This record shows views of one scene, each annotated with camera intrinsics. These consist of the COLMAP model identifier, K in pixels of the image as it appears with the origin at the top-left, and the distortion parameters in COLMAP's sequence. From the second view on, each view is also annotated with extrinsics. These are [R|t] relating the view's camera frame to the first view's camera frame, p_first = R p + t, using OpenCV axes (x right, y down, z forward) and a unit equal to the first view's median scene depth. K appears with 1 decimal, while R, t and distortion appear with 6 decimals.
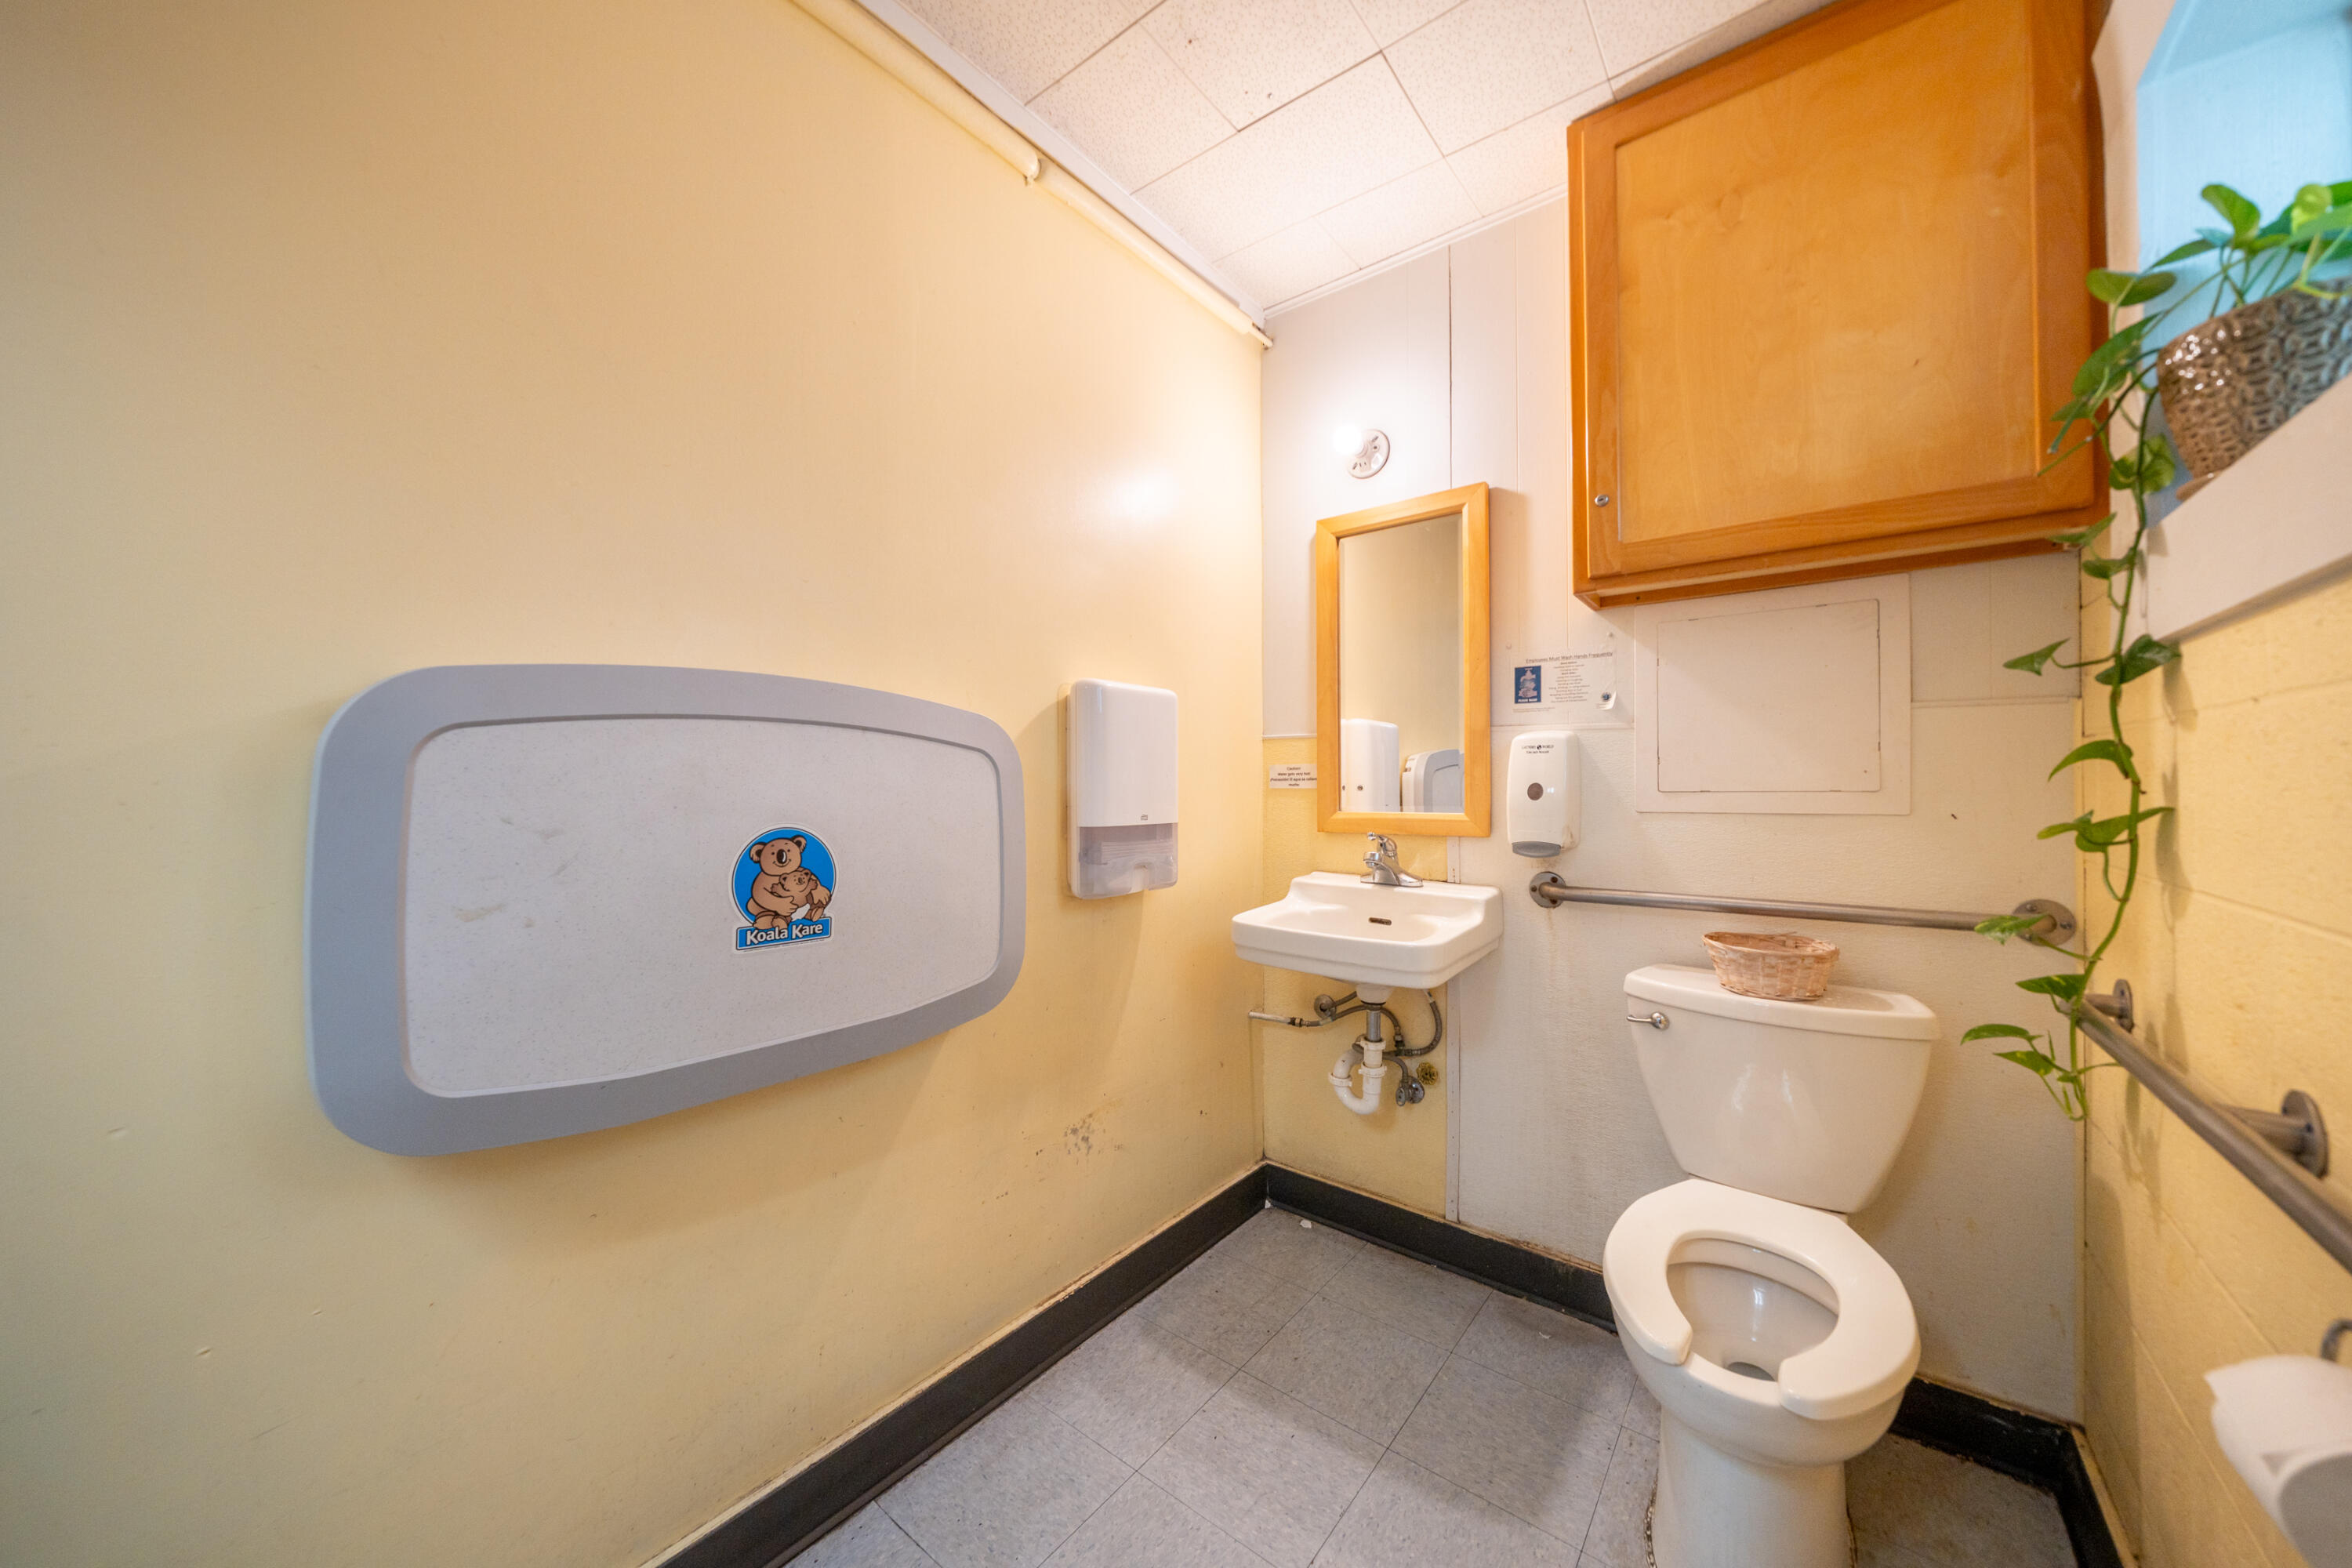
lens RADIAL K [[818.8, 0, 1176.0], [0, 818.8, 784.0], [0, 0, 1]] dist [-0.008145, -0.000011]
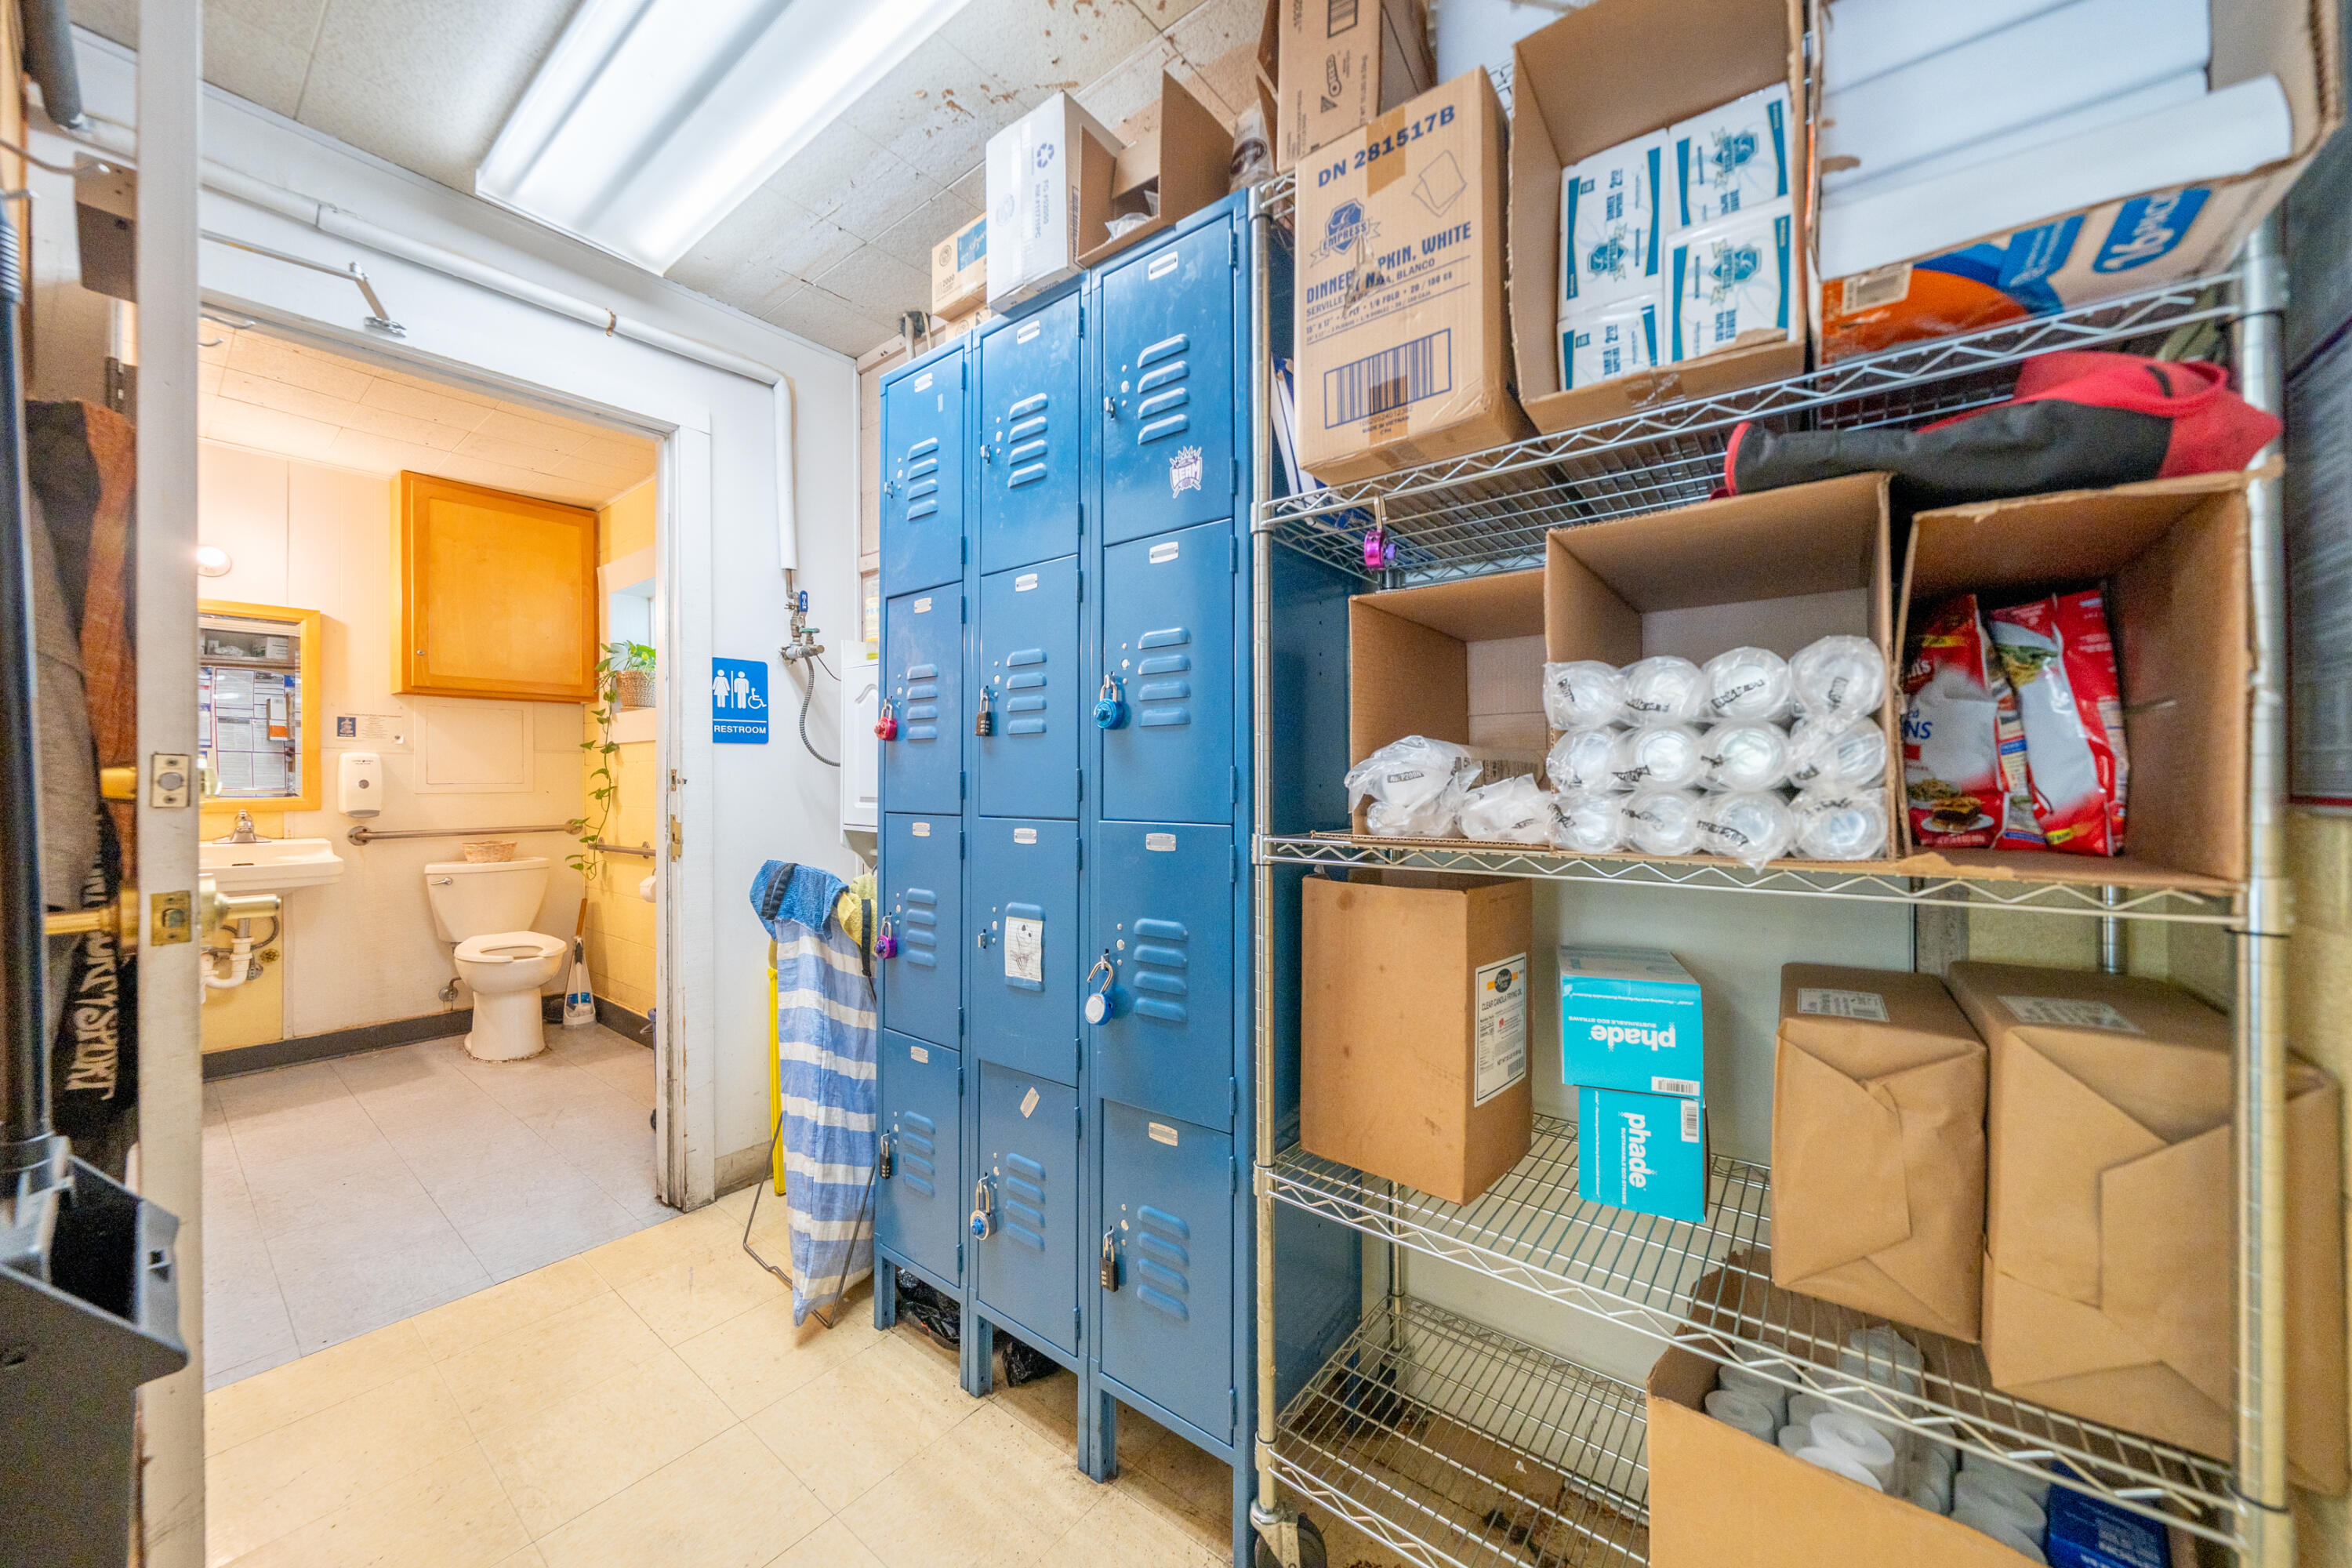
lens RADIAL K [[818.8, 0, 1176.0], [0, 818.8, 784.0], [0, 0, 1]] dist [-0.008145, -0.000011]
pose [[-0.021564, -0.006601, 0.999746, -1.742821], [-0.001461, 0.999977, 0.006571, -0.007192], [-0.999766, -0.001319, -0.021573, -1.014886]]
